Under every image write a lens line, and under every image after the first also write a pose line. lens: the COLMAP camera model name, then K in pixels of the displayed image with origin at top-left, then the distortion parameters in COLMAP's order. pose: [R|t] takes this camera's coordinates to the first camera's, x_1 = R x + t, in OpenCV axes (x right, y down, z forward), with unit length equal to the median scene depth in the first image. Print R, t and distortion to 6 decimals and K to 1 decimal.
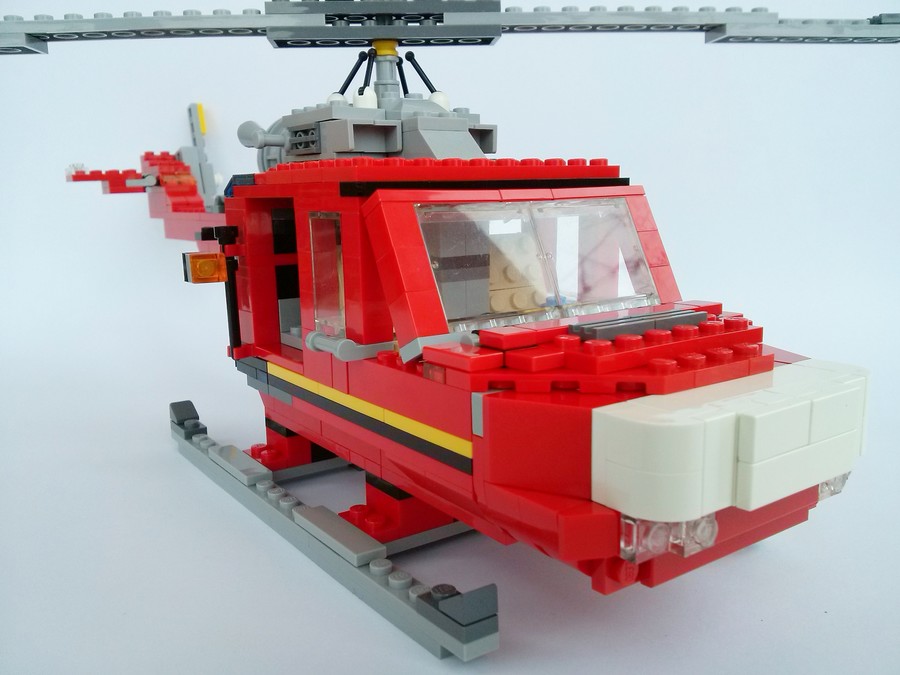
lens RADIAL K [[797.7, 0, 430.2], [0, 797.7, 355.5], [0, 0, 1]] dist [0.211840, -0.741177]
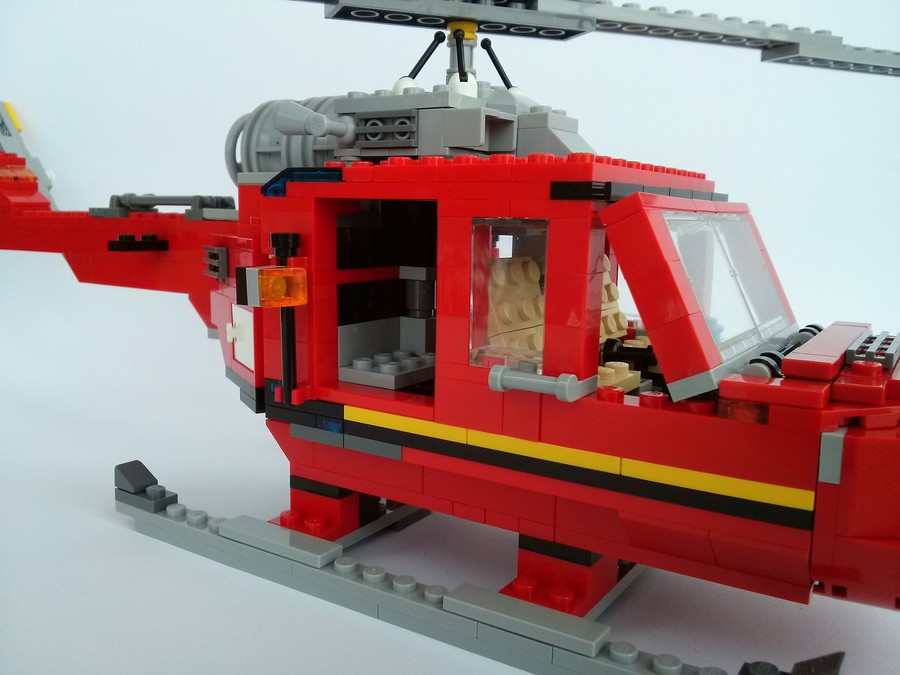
lens RADIAL K [[817.1, 0, 434.8], [0, 817.1, 344.2], [0, 0, 1]] dist [0.043612, -0.168892]
pose [[0.924244, -0.025570, 0.380946, -0.428957], [0.039760, 0.998776, -0.029424, -0.025281], [-0.379727, 0.042342, 0.924129, 0.229451]]
